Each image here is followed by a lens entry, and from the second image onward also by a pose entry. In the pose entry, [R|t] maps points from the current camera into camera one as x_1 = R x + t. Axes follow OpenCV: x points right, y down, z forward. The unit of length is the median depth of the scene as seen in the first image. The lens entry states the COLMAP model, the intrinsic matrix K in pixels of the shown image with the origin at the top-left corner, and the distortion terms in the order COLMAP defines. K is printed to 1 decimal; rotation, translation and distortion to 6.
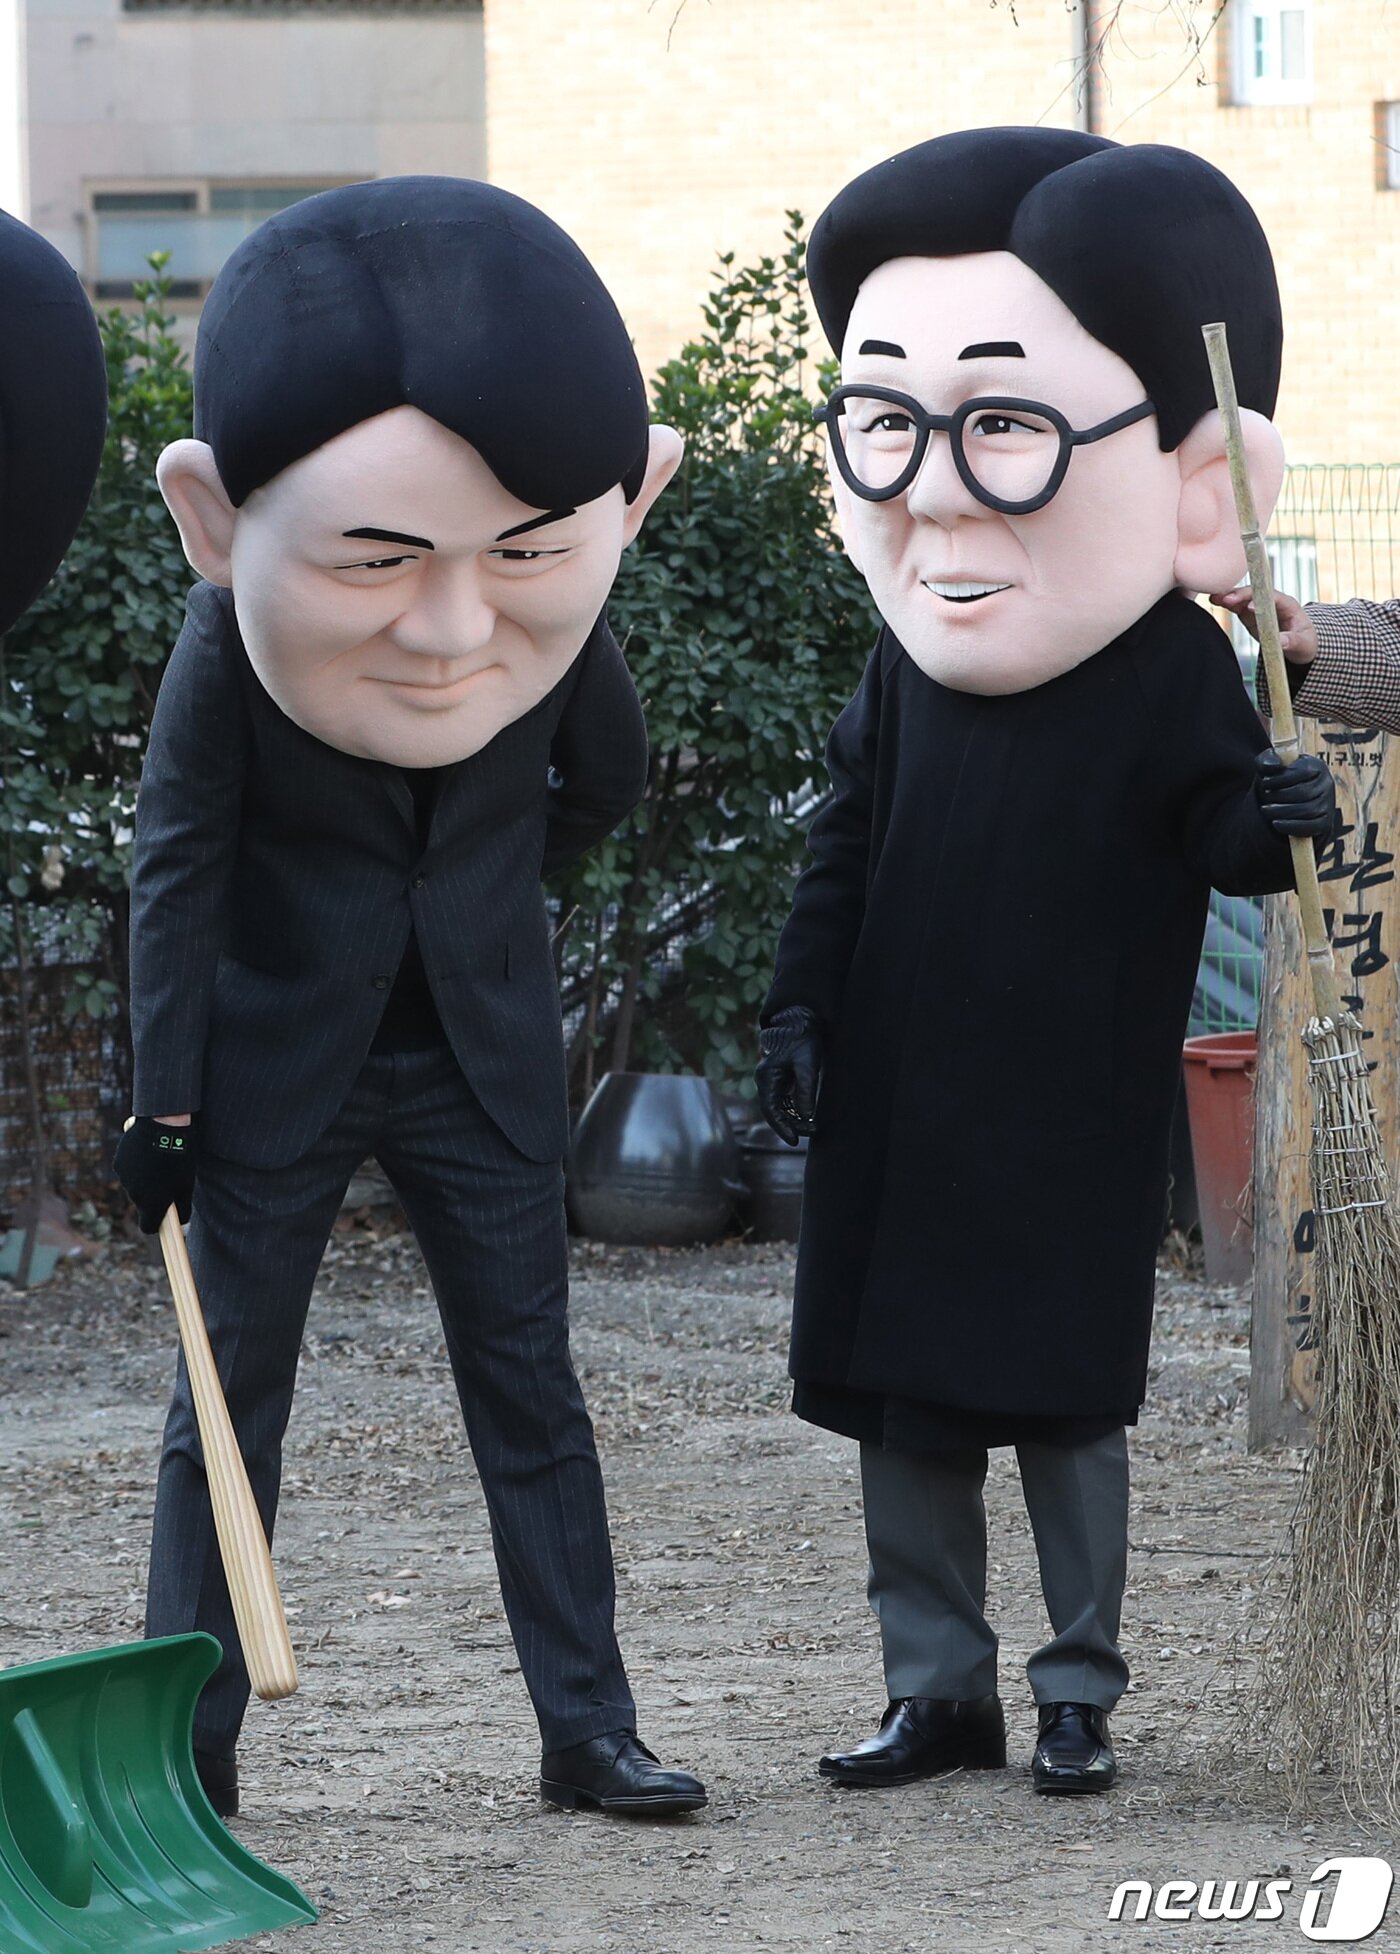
lens RADIAL K [[8603.9, 0, 692.2], [0, 8603.9, 968.4], [0, 0, 1]] dist [-0.473648, 0.000000]
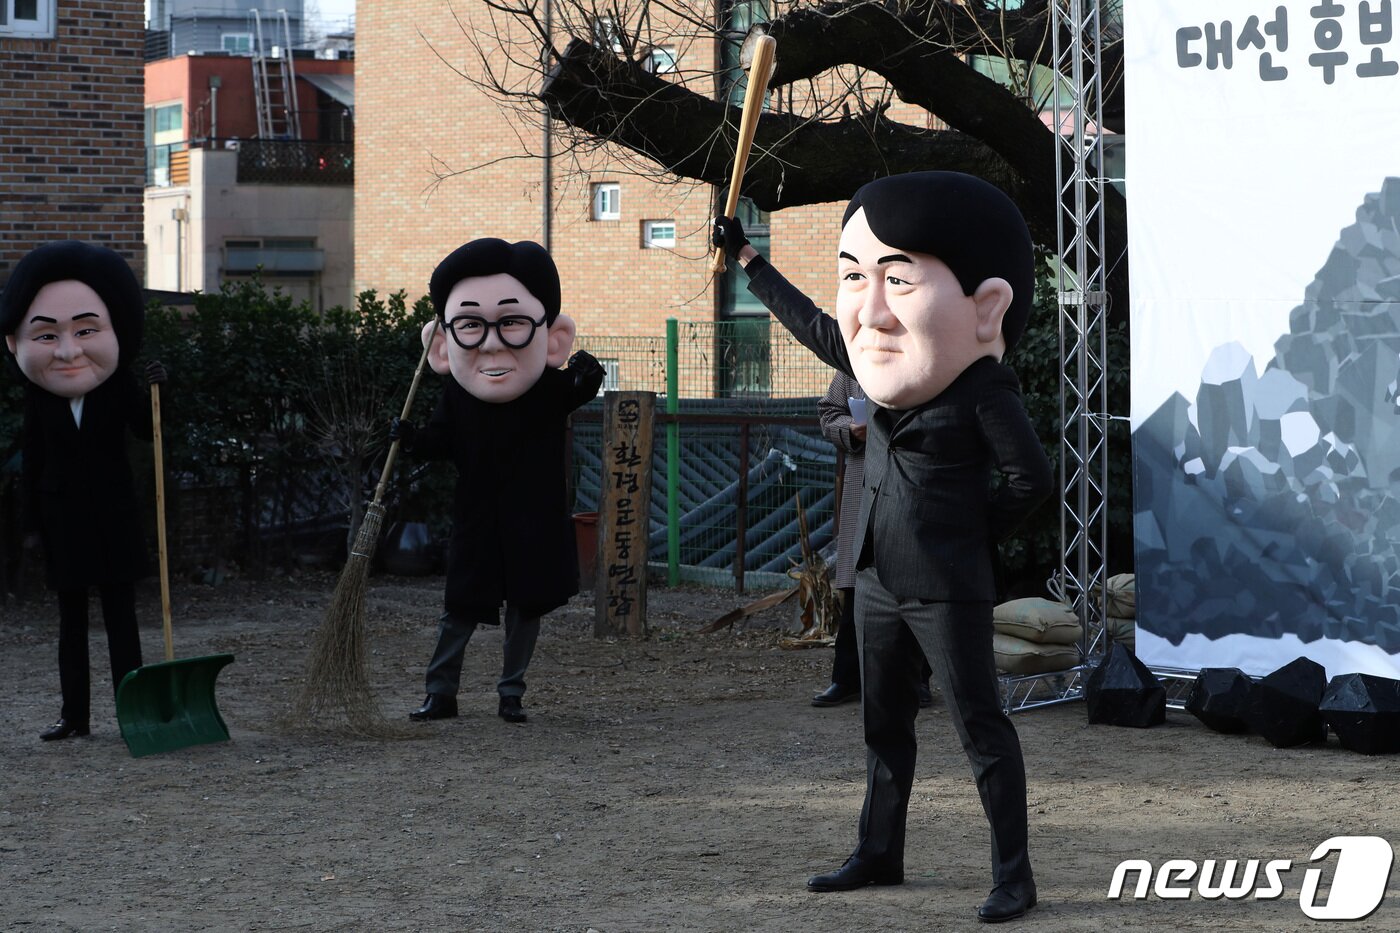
lens RADIAL K [[2917.5, 0, 703.5], [0, 2917.5, 460.8], [0, 0, 1]] dist [-0.089244, 0.000000]
pose [[0.994678, 0.014112, 0.102063, -0.007373], [-0.012559, 0.999796, -0.015846, 0.005297], [-0.102265, 0.014480, 0.994652, -0.101041]]
